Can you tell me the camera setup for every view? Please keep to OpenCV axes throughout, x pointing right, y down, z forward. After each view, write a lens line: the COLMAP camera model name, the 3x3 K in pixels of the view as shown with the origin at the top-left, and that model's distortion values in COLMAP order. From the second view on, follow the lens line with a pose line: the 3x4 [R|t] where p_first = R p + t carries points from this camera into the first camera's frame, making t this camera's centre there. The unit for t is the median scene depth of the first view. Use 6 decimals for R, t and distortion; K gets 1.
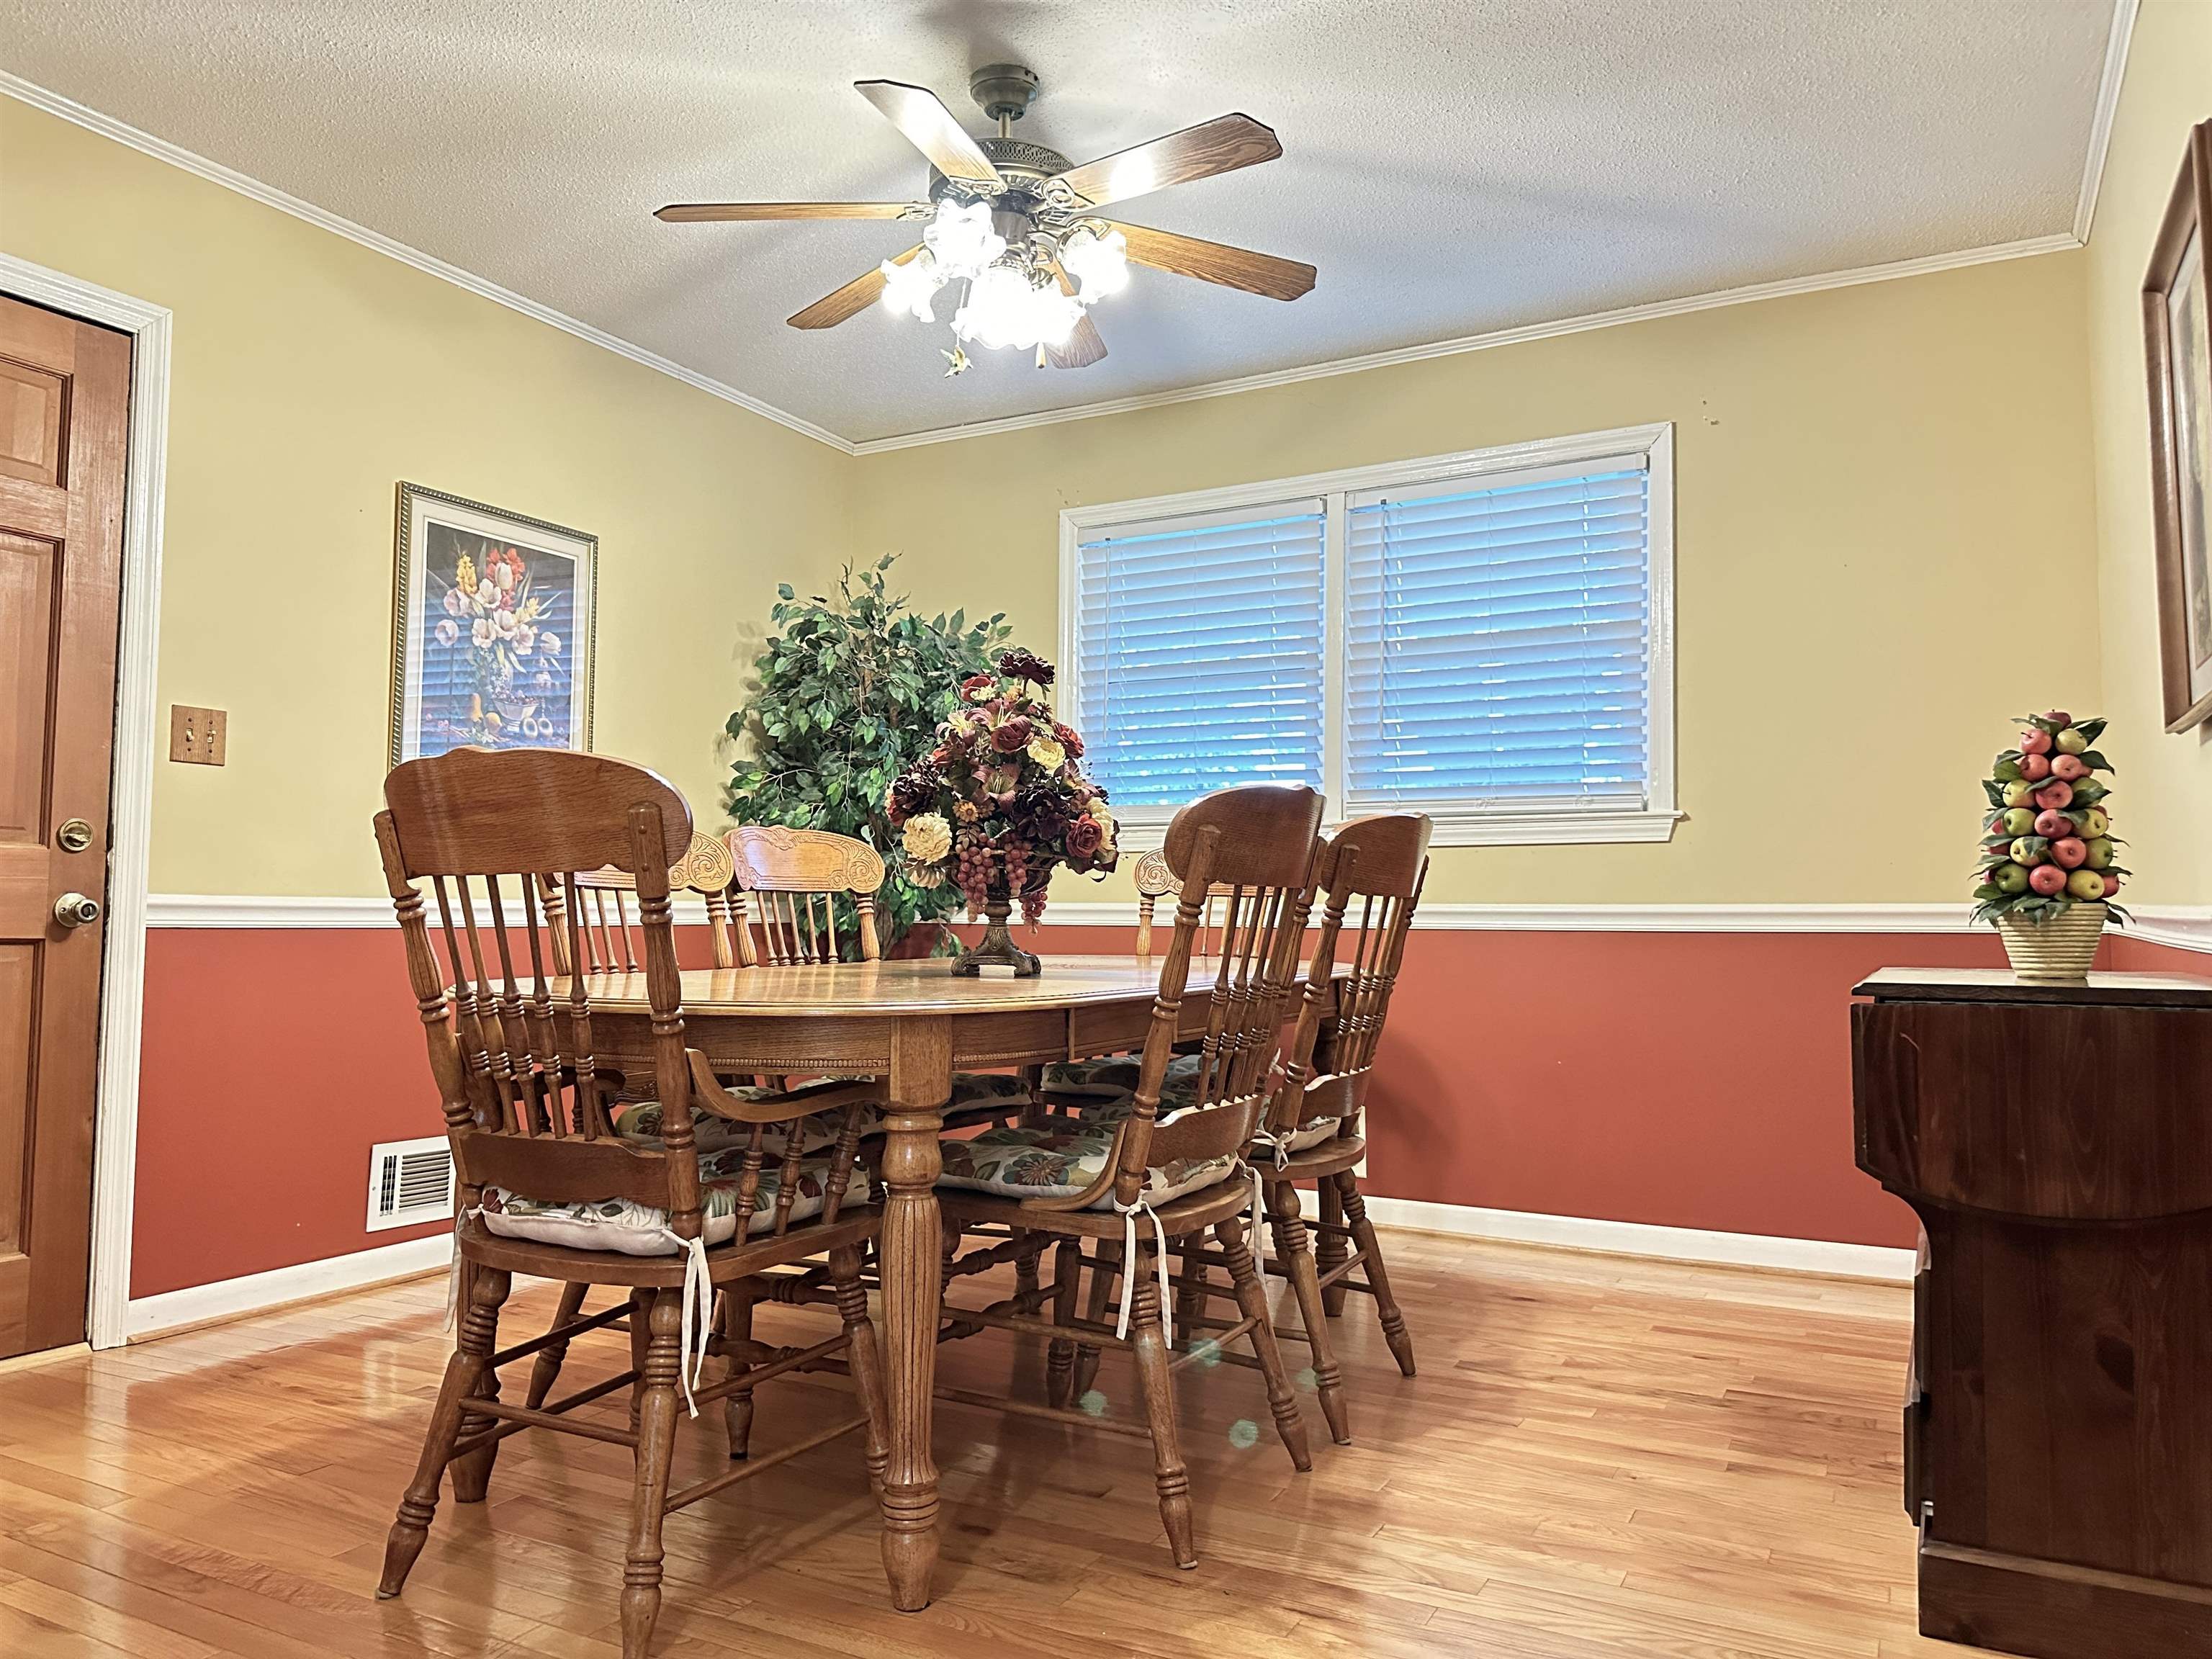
lens RADIAL K [[1543.5, 0, 1098.8], [0, 1543.5, 833.6], [0, 0, 1]] dist [0.090890, -0.143359]
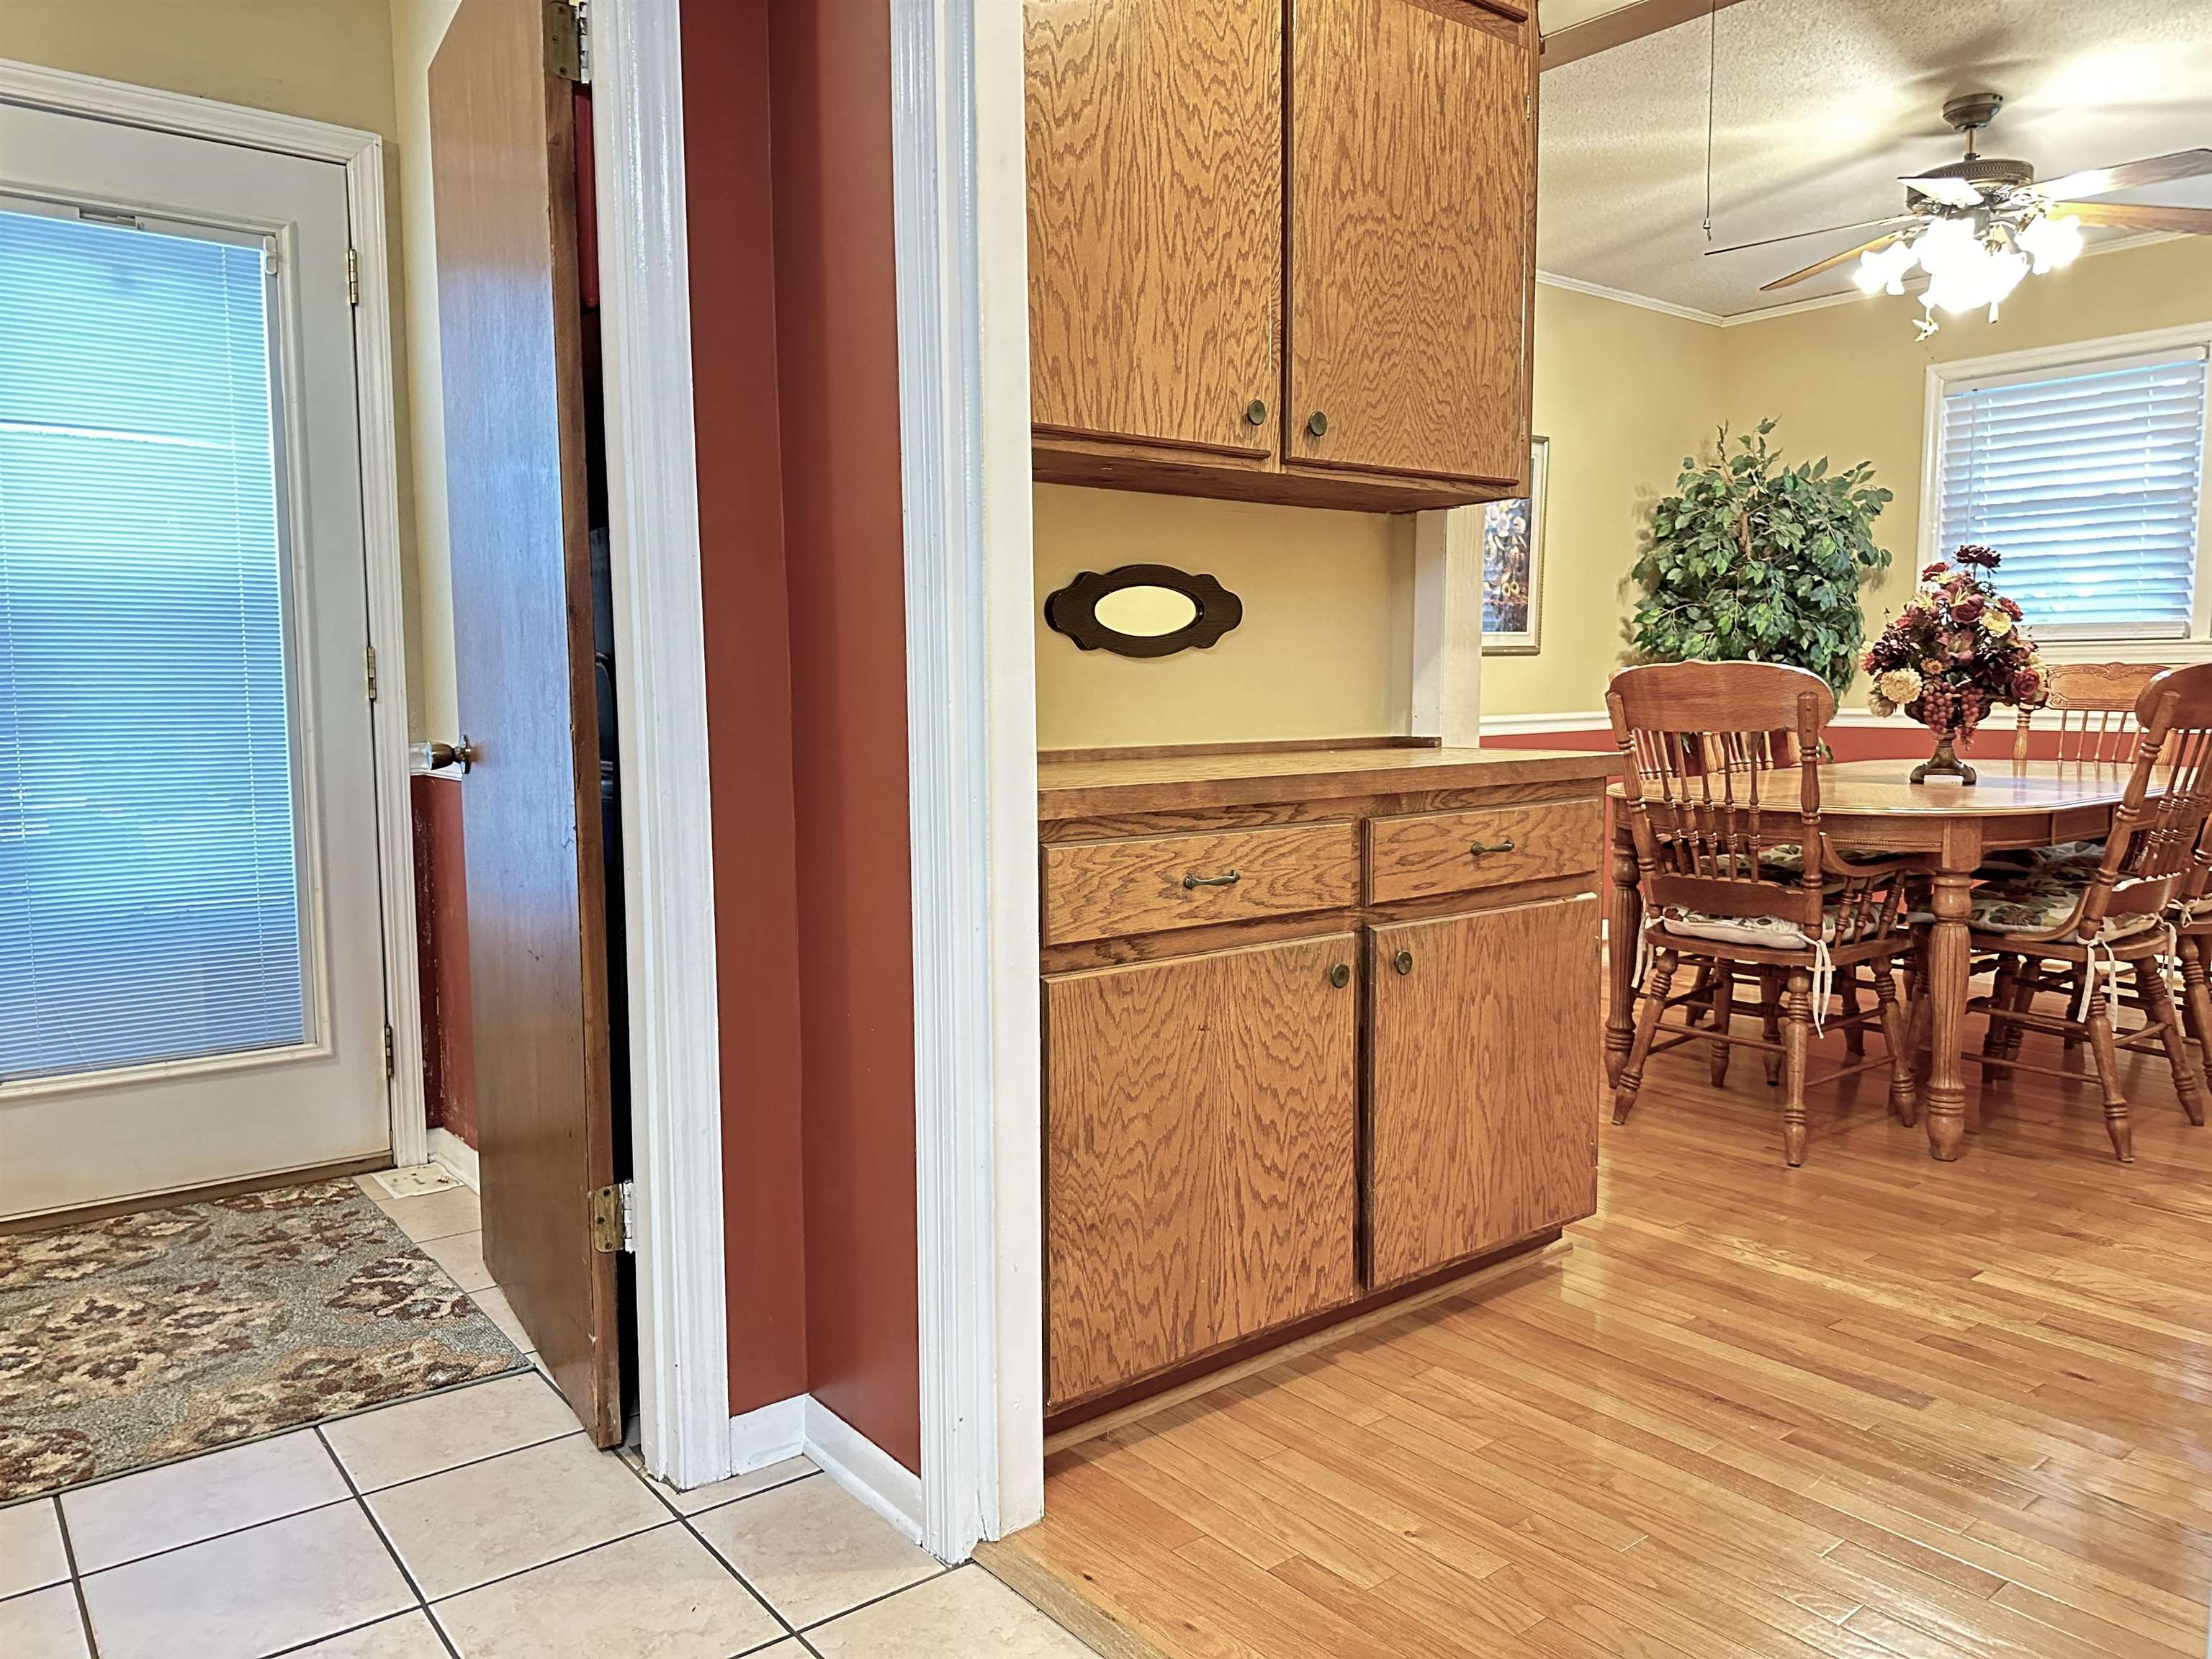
lens RADIAL K [[1543.5, 0, 1098.8], [0, 1543.5, 833.6], [0, 0, 1]] dist [0.090890, -0.143359]
pose [[0.916041, 0.027236, -0.400160, -0.199460], [0.032878, 0.989235, 0.142593, -0.089240], [0.399736, -0.143777, 0.905284, -0.591027]]
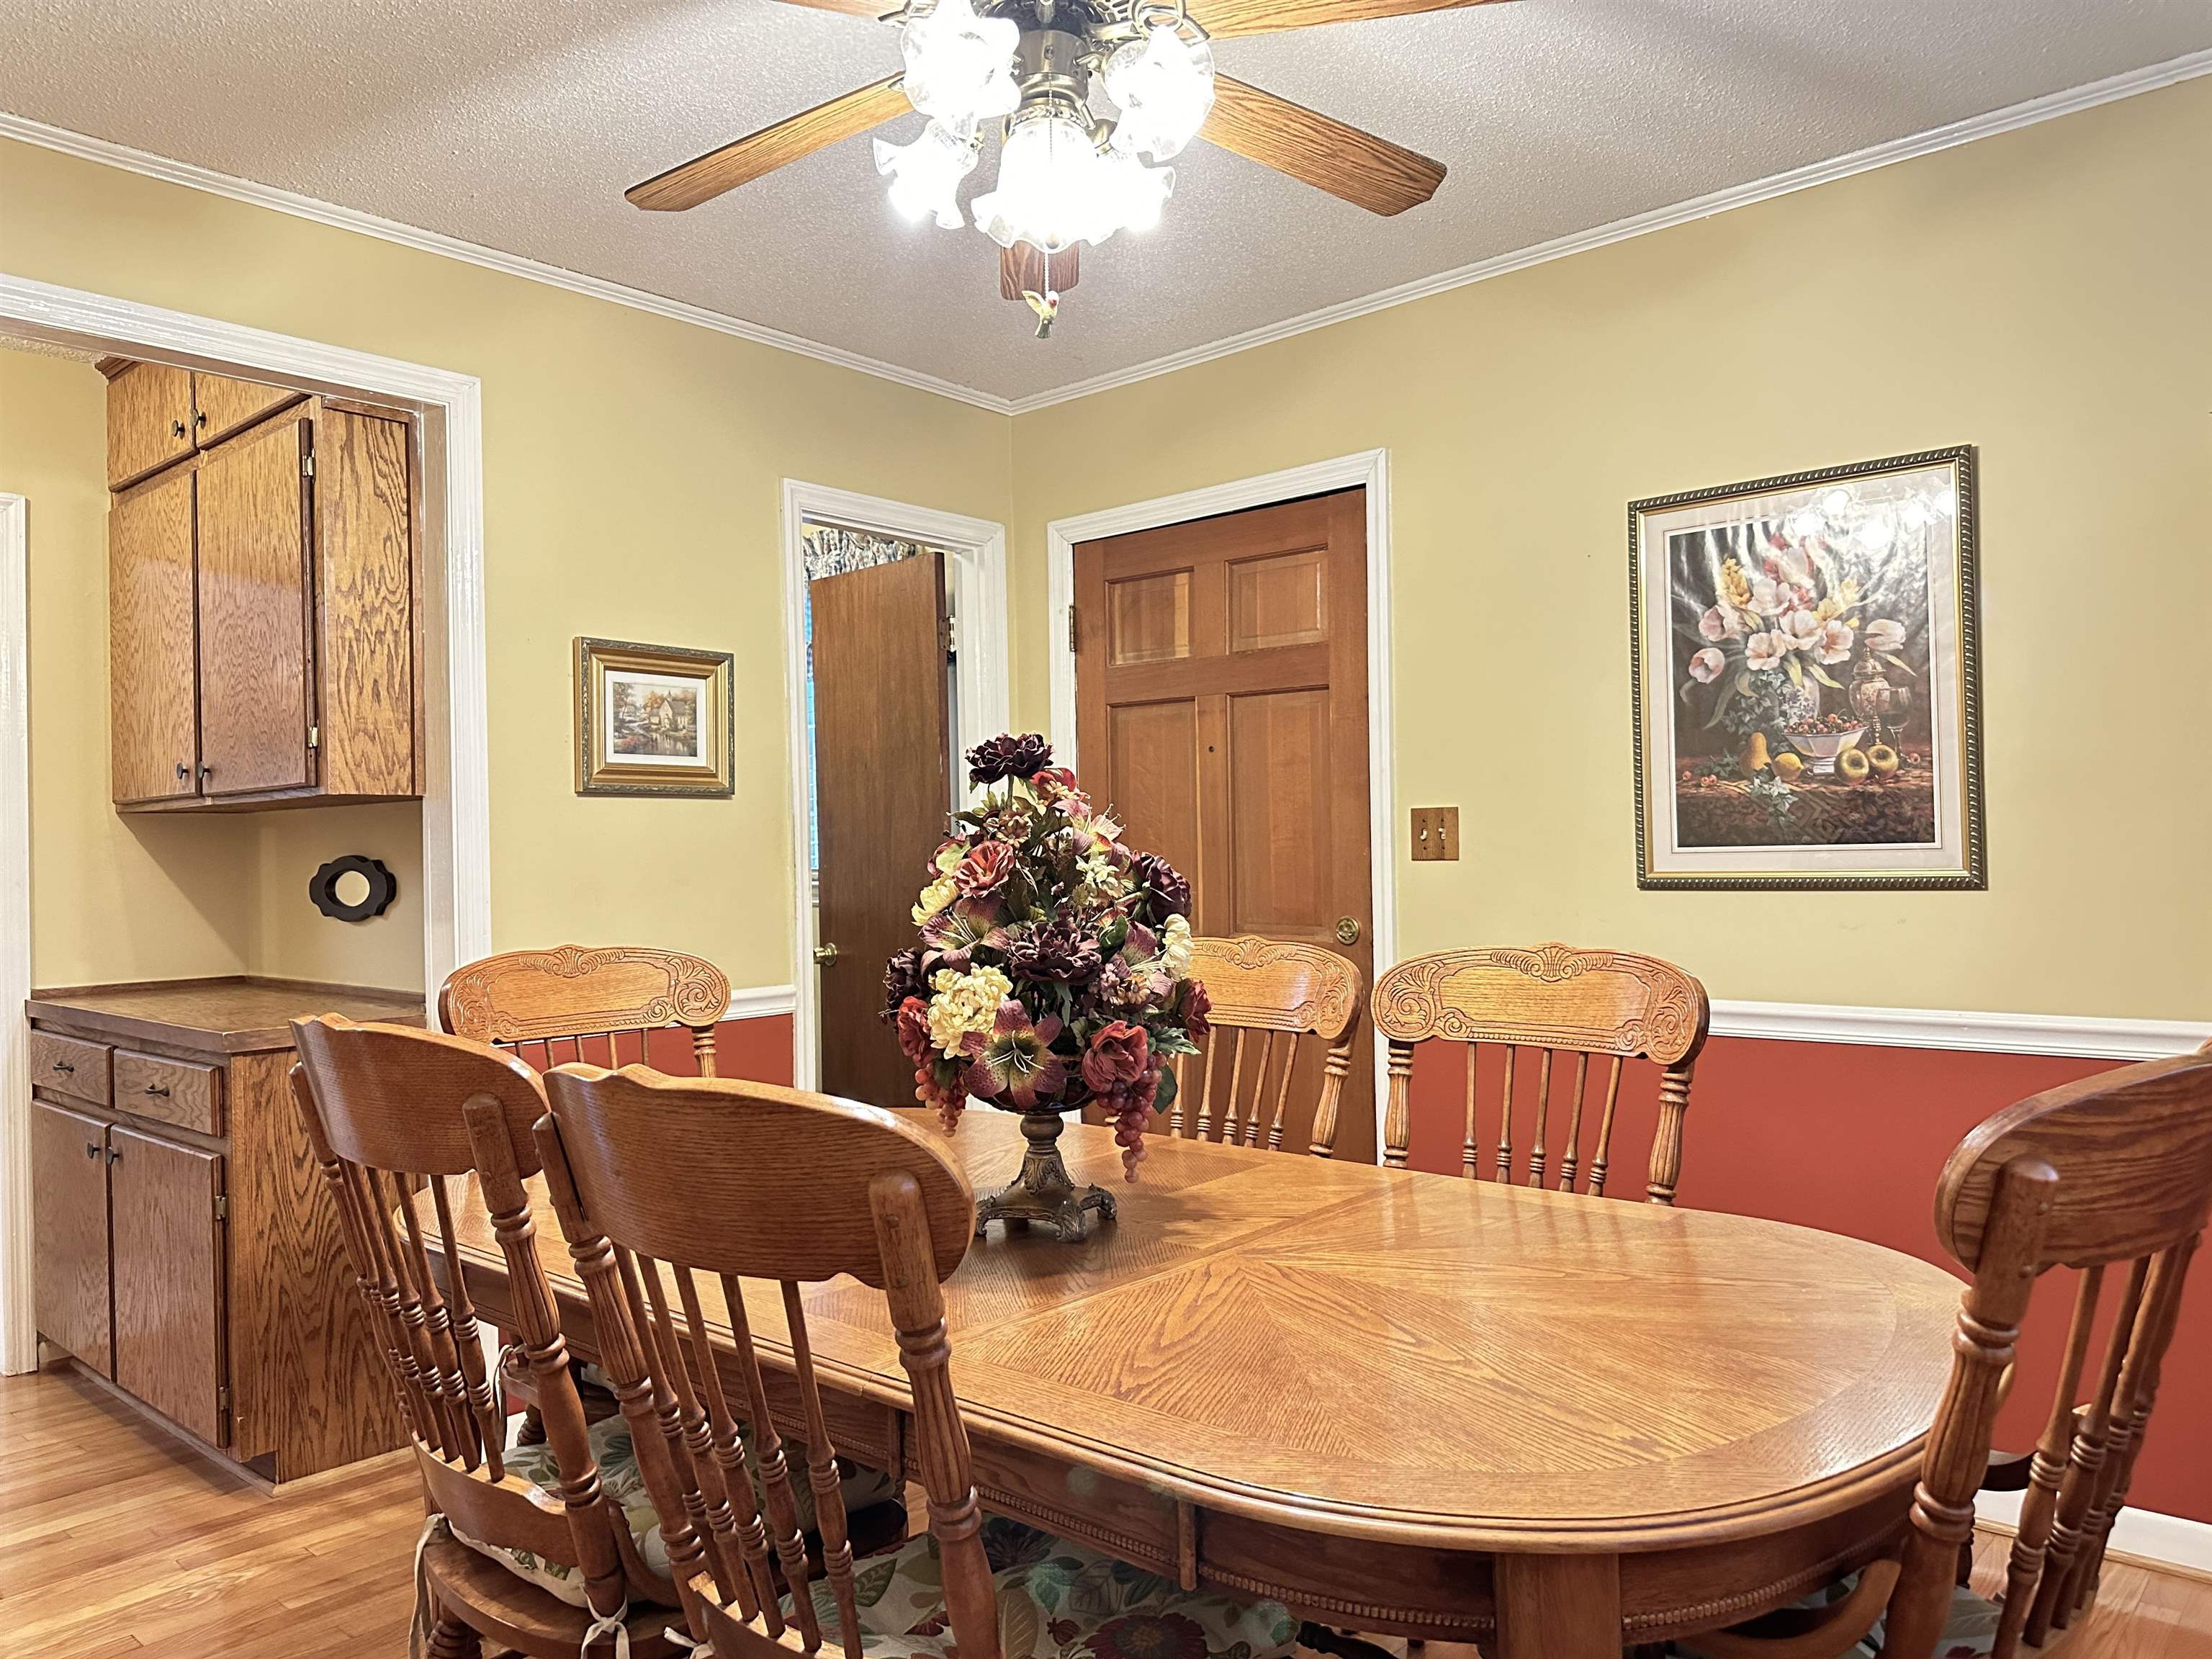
lens RADIAL K [[1543.5, 0, 1098.8], [0, 1543.5, 833.6], [0, 0, 1]] dist [0.090890, -0.143359]
pose [[-0.230080, -0.013691, -0.973075, 0.571823], [0.066684, 0.997329, -0.029799, -0.054194], [0.970884, -0.071745, -0.228553, 1.179914]]
